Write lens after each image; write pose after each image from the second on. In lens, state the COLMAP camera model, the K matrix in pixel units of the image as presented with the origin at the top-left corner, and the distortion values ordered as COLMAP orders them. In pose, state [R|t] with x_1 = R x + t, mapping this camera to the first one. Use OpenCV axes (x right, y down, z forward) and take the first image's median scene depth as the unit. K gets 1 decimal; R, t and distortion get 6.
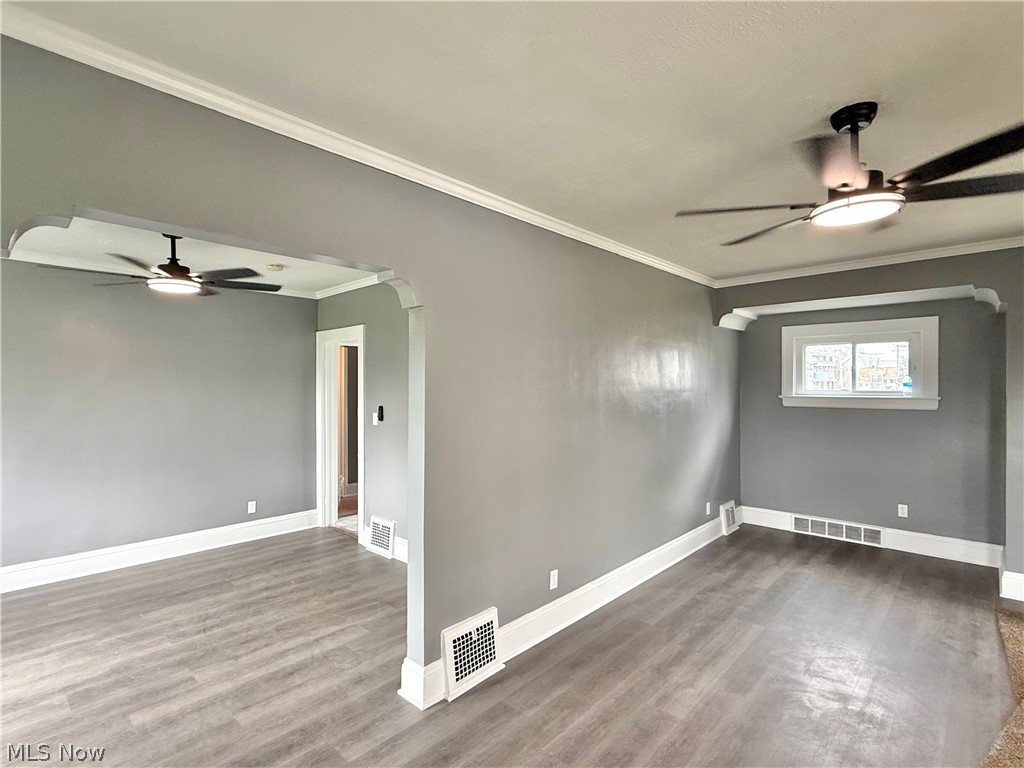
lens RADIAL K [[513.0, 0, 512.0], [0, 513.0, 384.0], [0, 0, 1]] dist [0.001108, 0.000663]
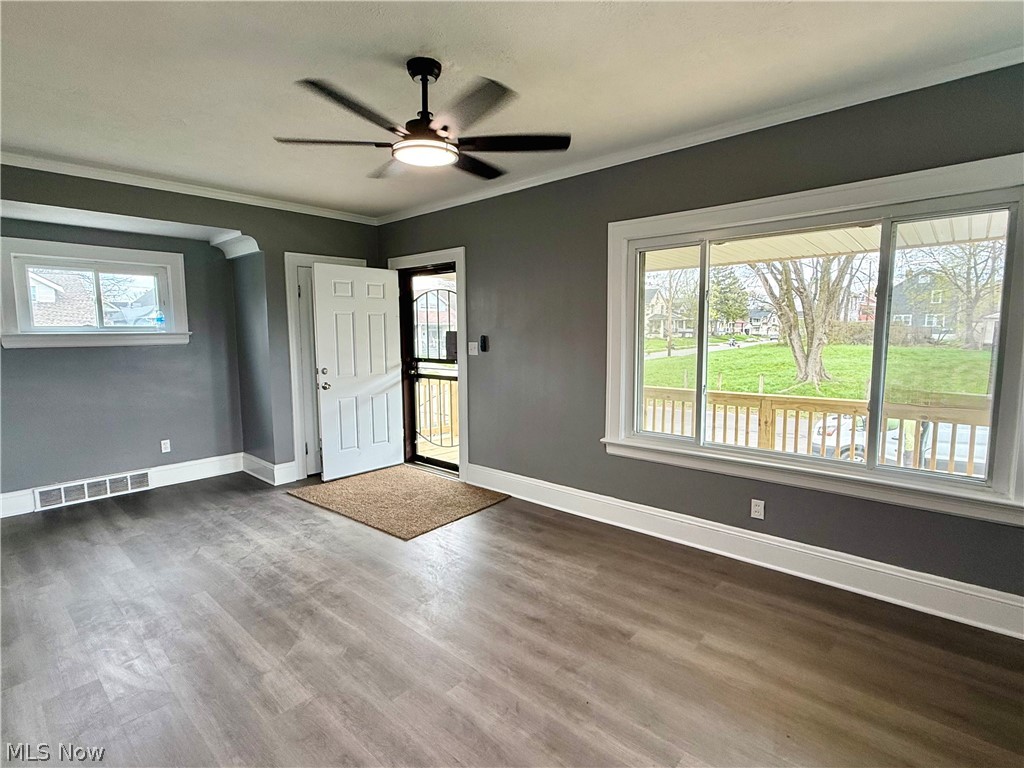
lens RADIAL K [[495.4, 0, 532.6], [0, 495.4, 380.4], [0, 0, 1]] dist [-0.002057, -0.000546]
pose [[-0.033208, -0.103227, 0.994103, -0.224361], [0.004729, 0.994625, 0.103439, 0.023638], [-0.999437, 0.008137, -0.032542, 0.328903]]
